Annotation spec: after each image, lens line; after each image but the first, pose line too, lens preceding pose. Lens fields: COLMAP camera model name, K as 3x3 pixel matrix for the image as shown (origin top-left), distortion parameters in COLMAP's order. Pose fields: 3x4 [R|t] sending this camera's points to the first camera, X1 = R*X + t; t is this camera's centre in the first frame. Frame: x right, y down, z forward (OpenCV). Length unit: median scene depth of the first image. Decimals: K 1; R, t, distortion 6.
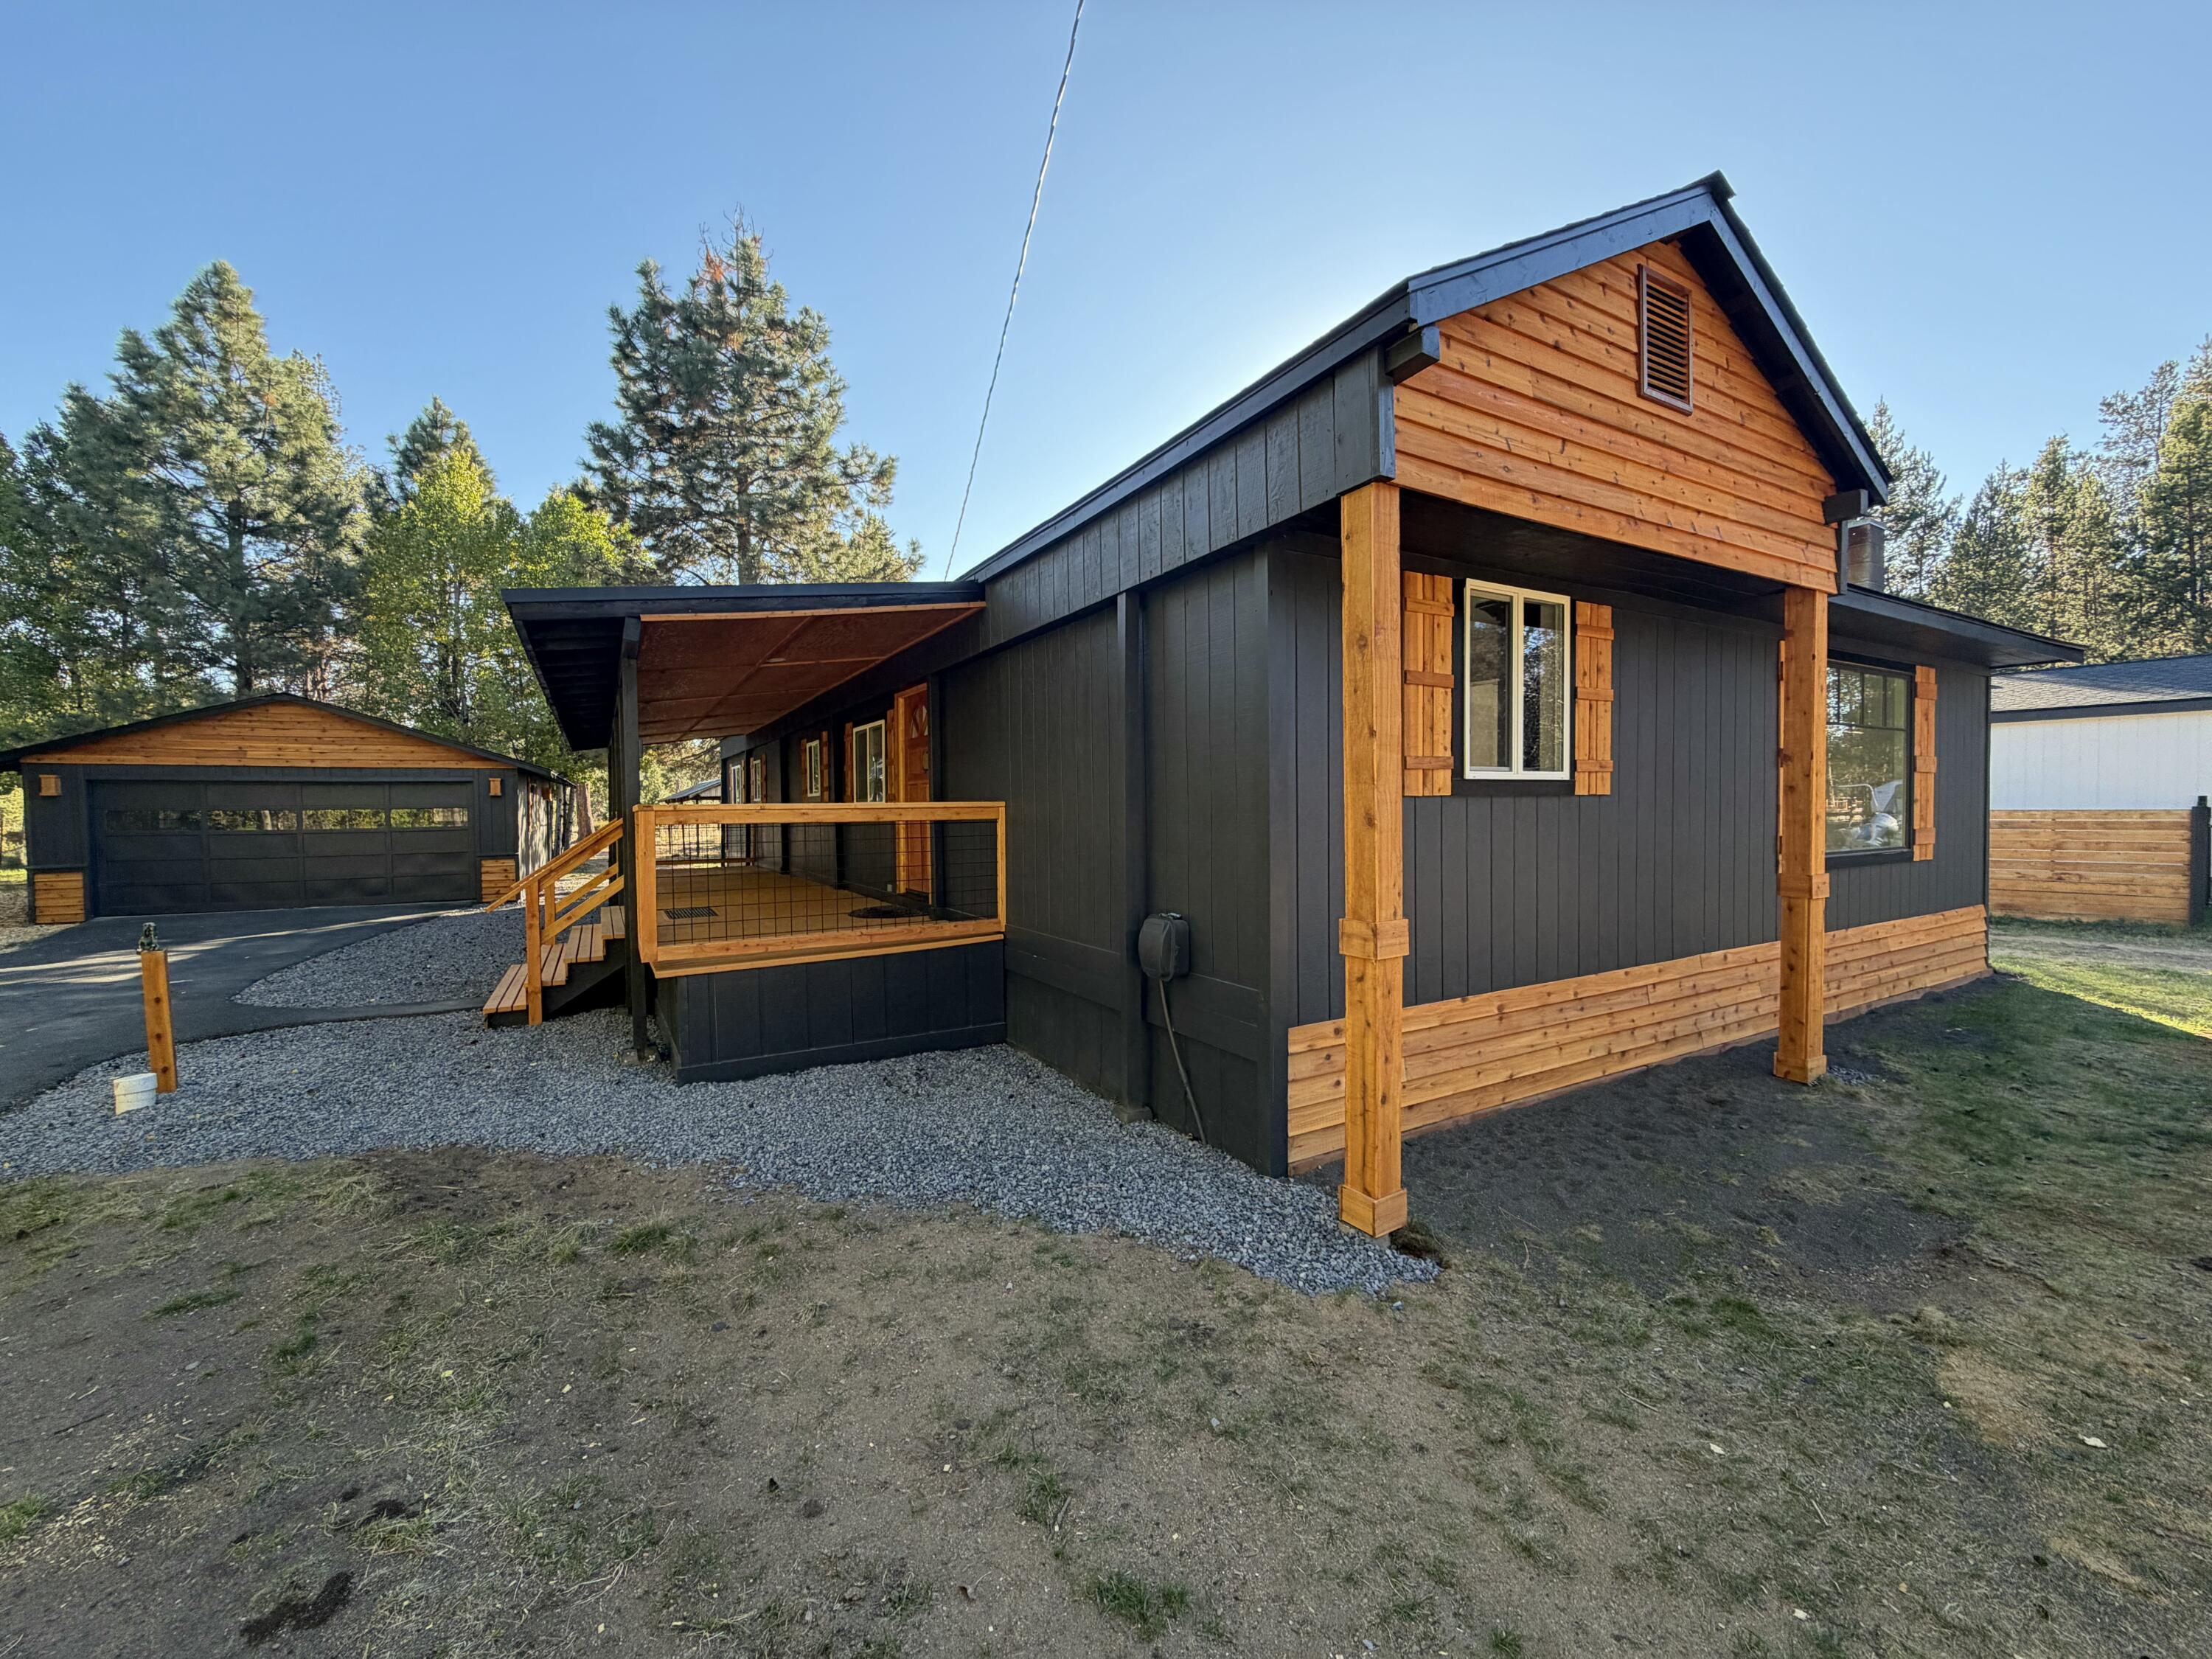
lens RADIAL K [[883.0, 0, 1102.0], [0, 883.0, 833.7], [0, 0, 1]] dist [0.001823, 0.000463]
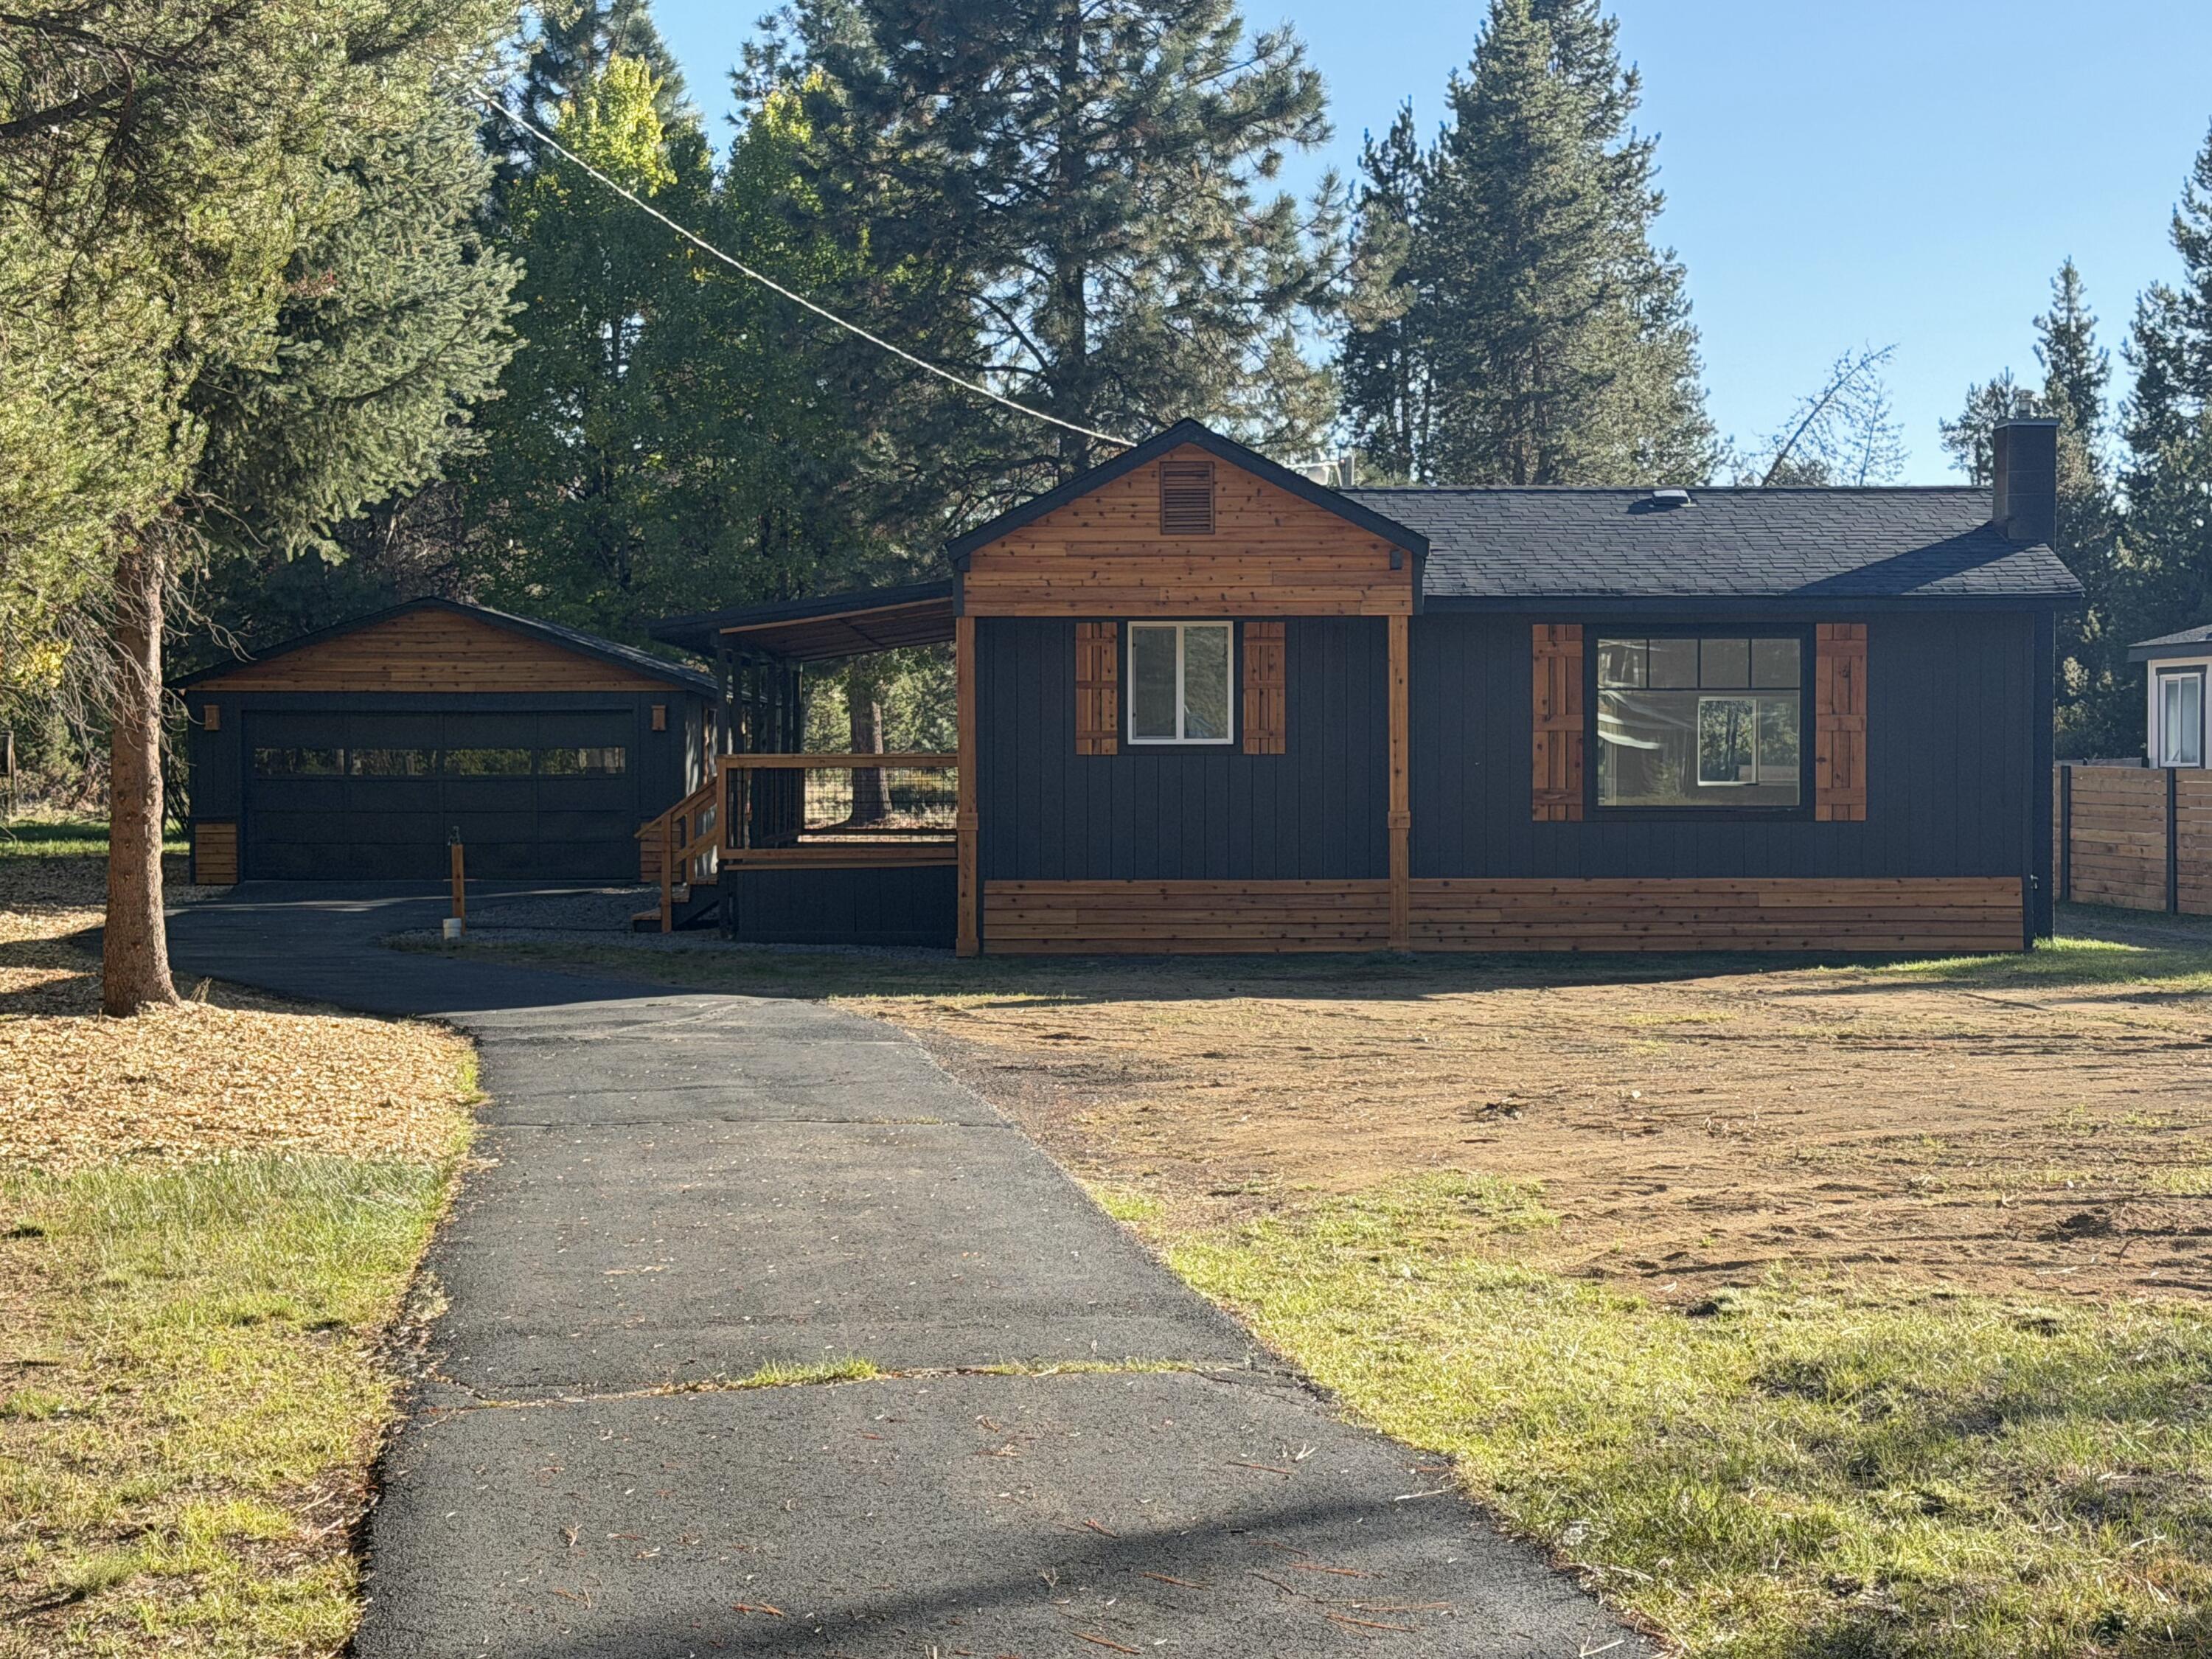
lens RADIAL K [[4204.8, 0, 1102.0], [0, 4204.8, 822.3], [0, 0, 1]] dist [0.138132, 0.000000]
pose [[0.873189, 0.016755, -0.487094, 2.183027], [-0.020285, 0.999792, -0.001973, 0.051623], [0.486960, 0.011604, 0.873347, -3.045655]]
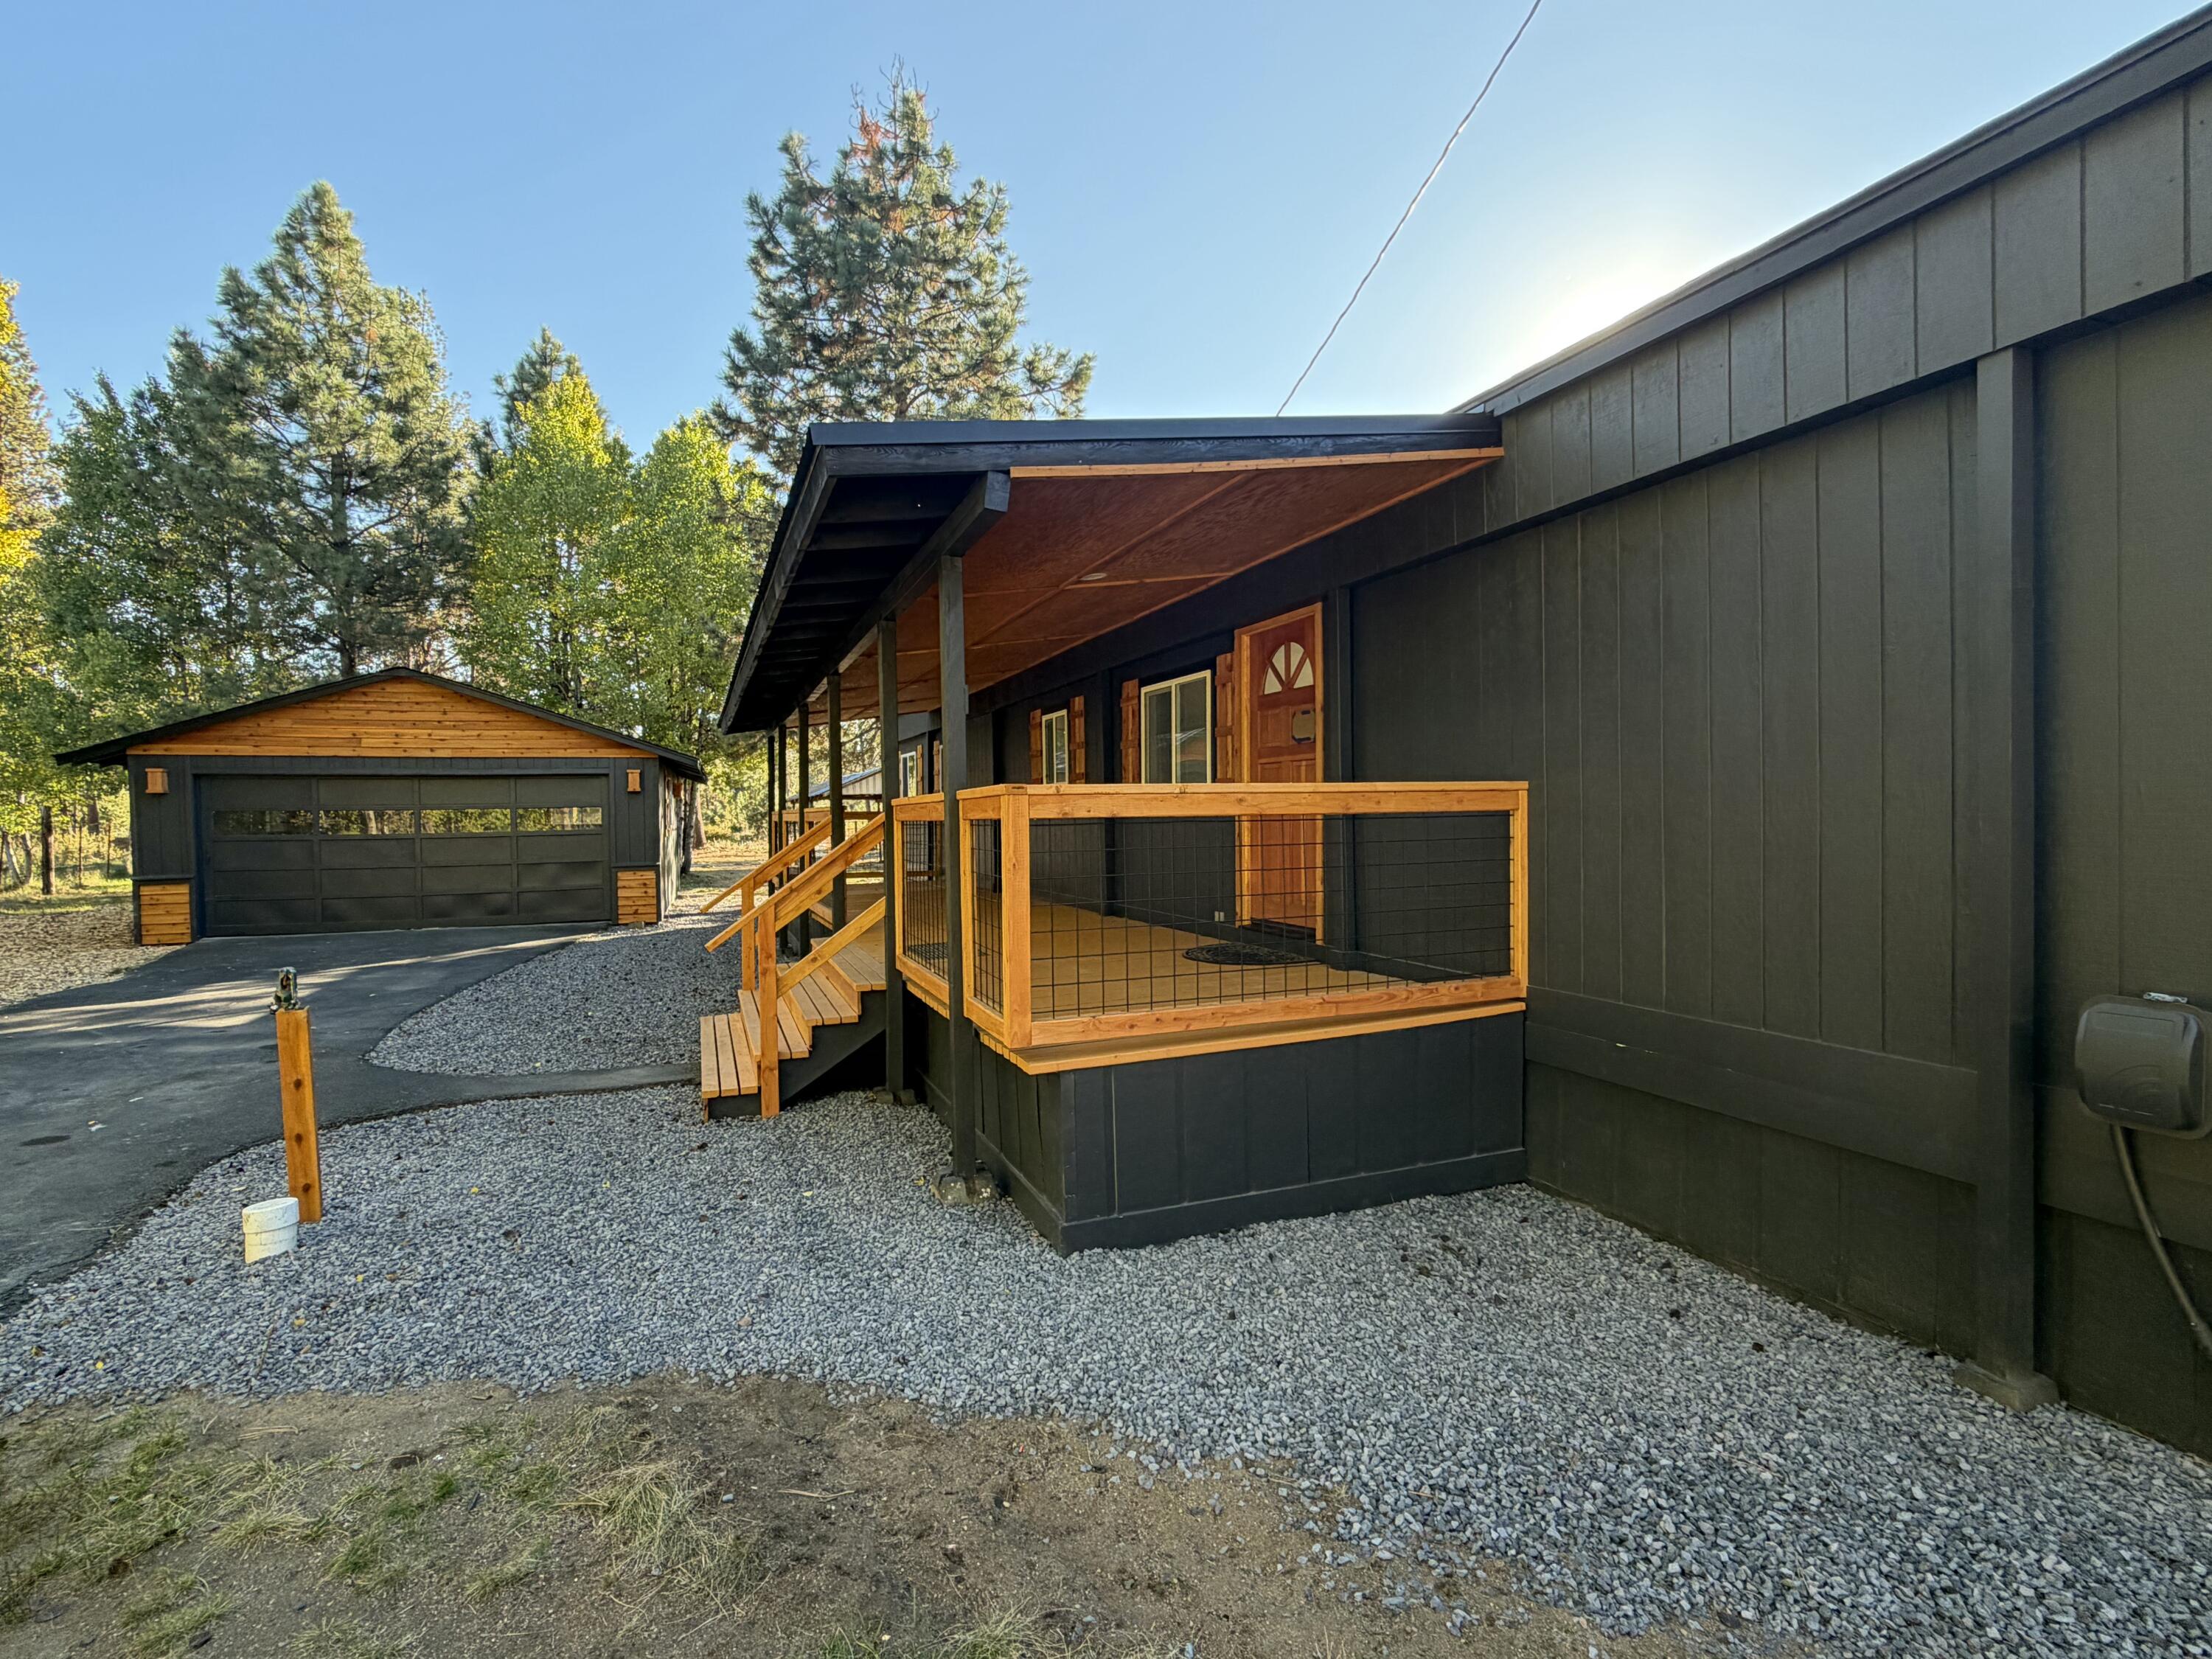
lens RADIAL K [[1066.4, 0, 1109.6], [0, 1066.4, 839.8], [0, 0, 1]] dist [0.004361, -0.001047]
pose [[0.989992, 0.000333, -0.141124, -0.214854], [-0.000490, 0.999999, -0.001079, 0.003285], [0.141124, 0.001138, 0.989991, 0.178757]]
